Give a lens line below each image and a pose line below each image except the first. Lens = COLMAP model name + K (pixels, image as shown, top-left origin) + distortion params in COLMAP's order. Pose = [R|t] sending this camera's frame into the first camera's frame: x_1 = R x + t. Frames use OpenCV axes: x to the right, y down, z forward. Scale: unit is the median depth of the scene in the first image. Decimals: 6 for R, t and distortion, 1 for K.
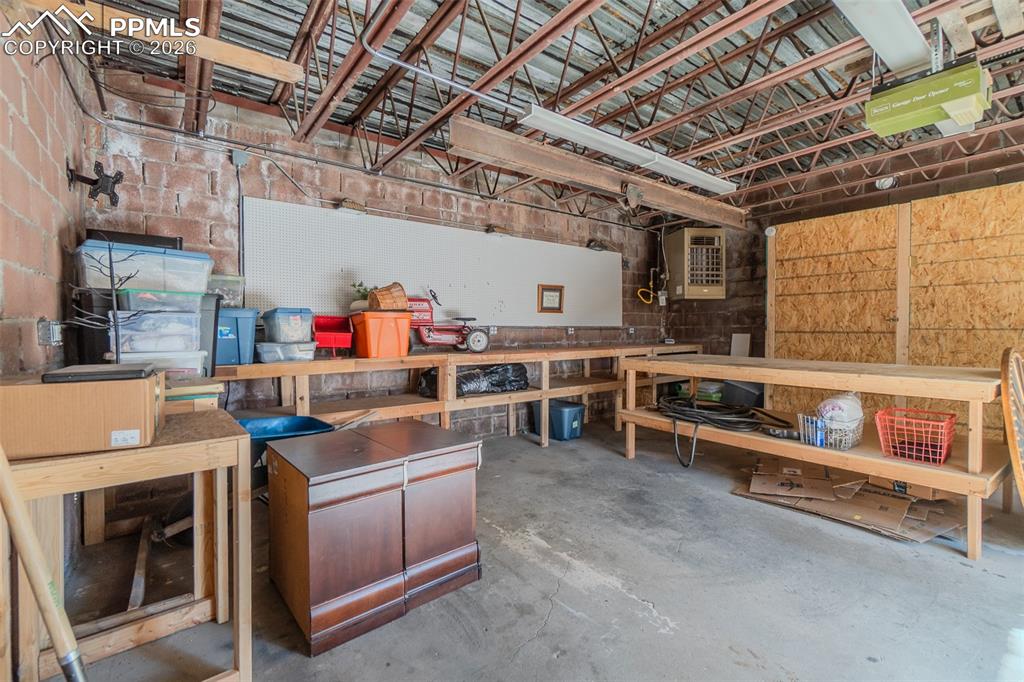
lens RADIAL K [[447.5, 0, 509.9], [0, 447.5, 335.6], [0, 0, 1]] dist [-0.000770, 0.000681]
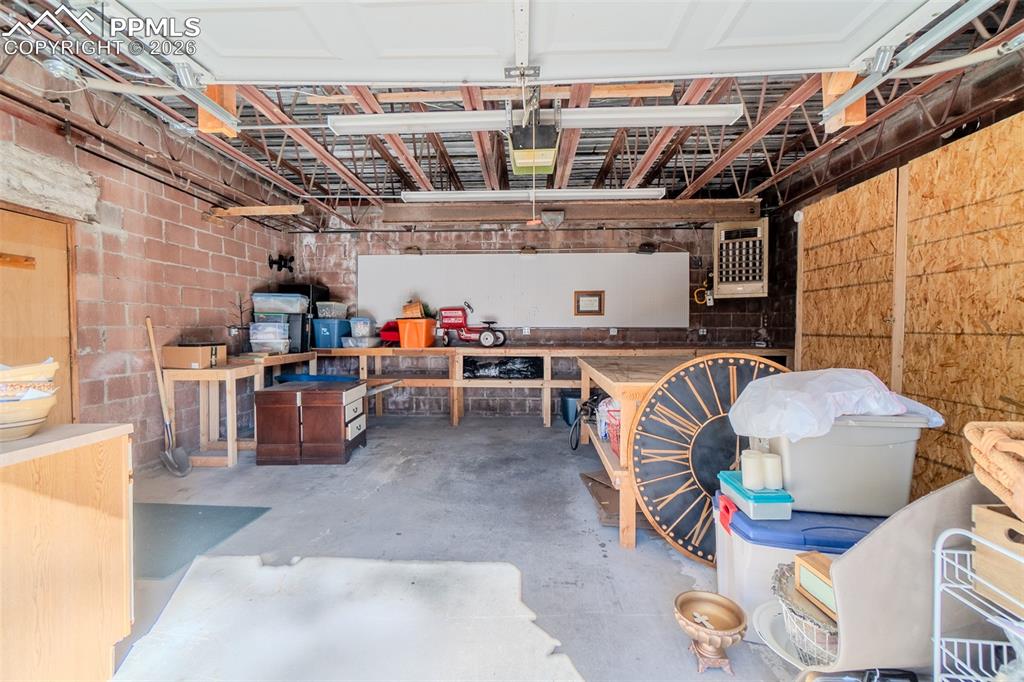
lens RADIAL K [[447.5, 0, 509.0], [0, 447.5, 338.4], [0, 0, 1]] dist [-0.000770, 0.000681]
pose [[0.772864, 0.017304, -0.634336, 0.874675], [-0.011653, 0.999847, 0.013076, -0.007342], [0.634465, -0.002714, 0.772947, -0.002984]]
